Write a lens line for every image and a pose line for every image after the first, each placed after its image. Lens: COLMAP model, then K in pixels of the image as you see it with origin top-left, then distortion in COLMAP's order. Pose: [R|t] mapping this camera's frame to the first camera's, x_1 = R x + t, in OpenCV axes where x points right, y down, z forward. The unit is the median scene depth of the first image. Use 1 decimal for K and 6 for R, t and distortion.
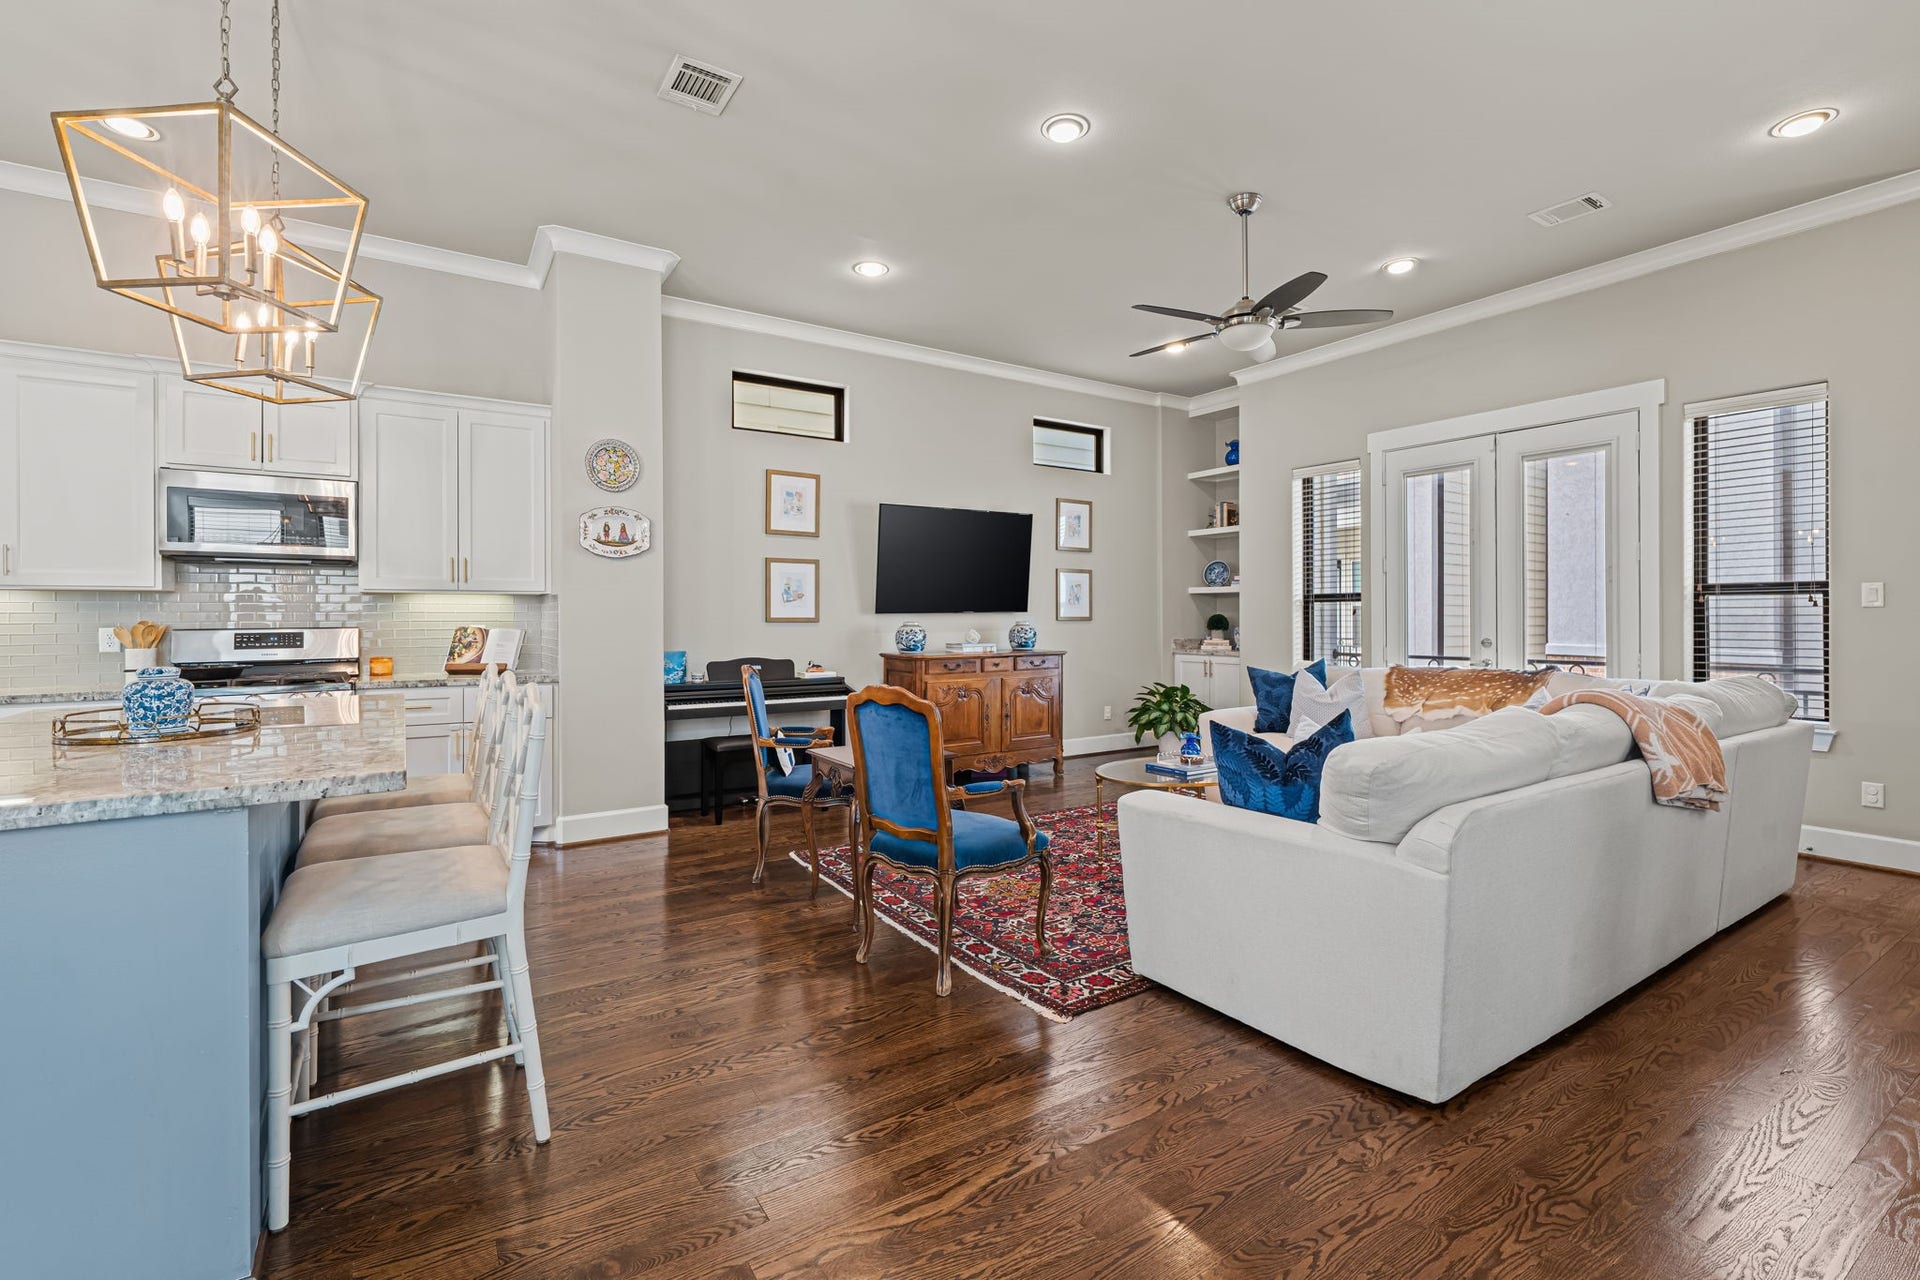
lens RADIAL K [[853.4, 0, 951.4], [0, 853.4, 617.2], [0, 0, 1]] dist [0.001158, 0.000829]
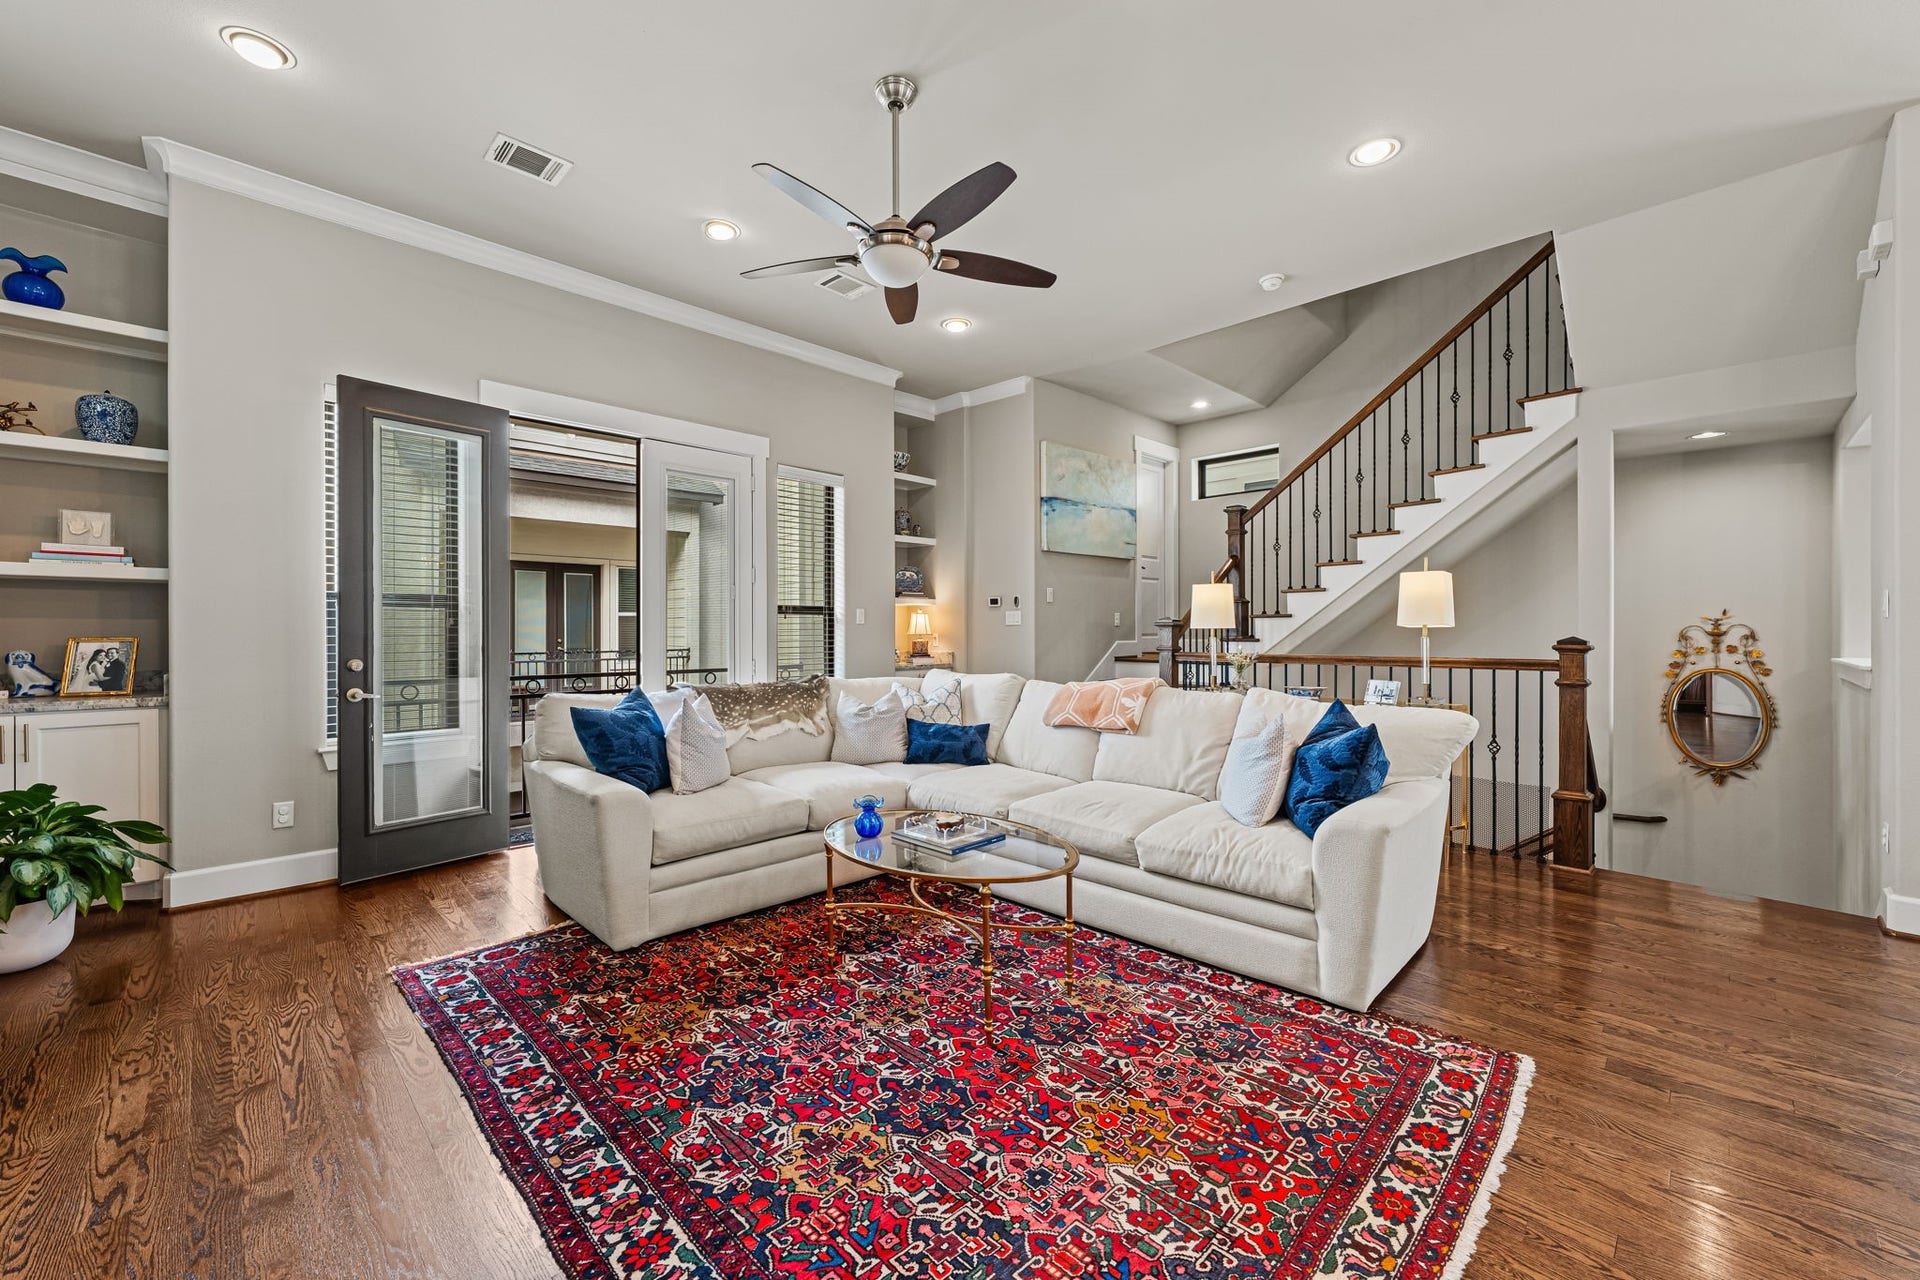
lens RADIAL K [[756.5, 0, 956.4], [0, 756.5, 631.2], [0, 0, 1]] dist [0.001612, -0.000109]
pose [[-0.205242, 0.001053, 0.978711, -0.295050], [-0.000337, 0.999999, -0.001146, 0.002211], [-0.978711, -0.000565, -0.205241, 0.945863]]
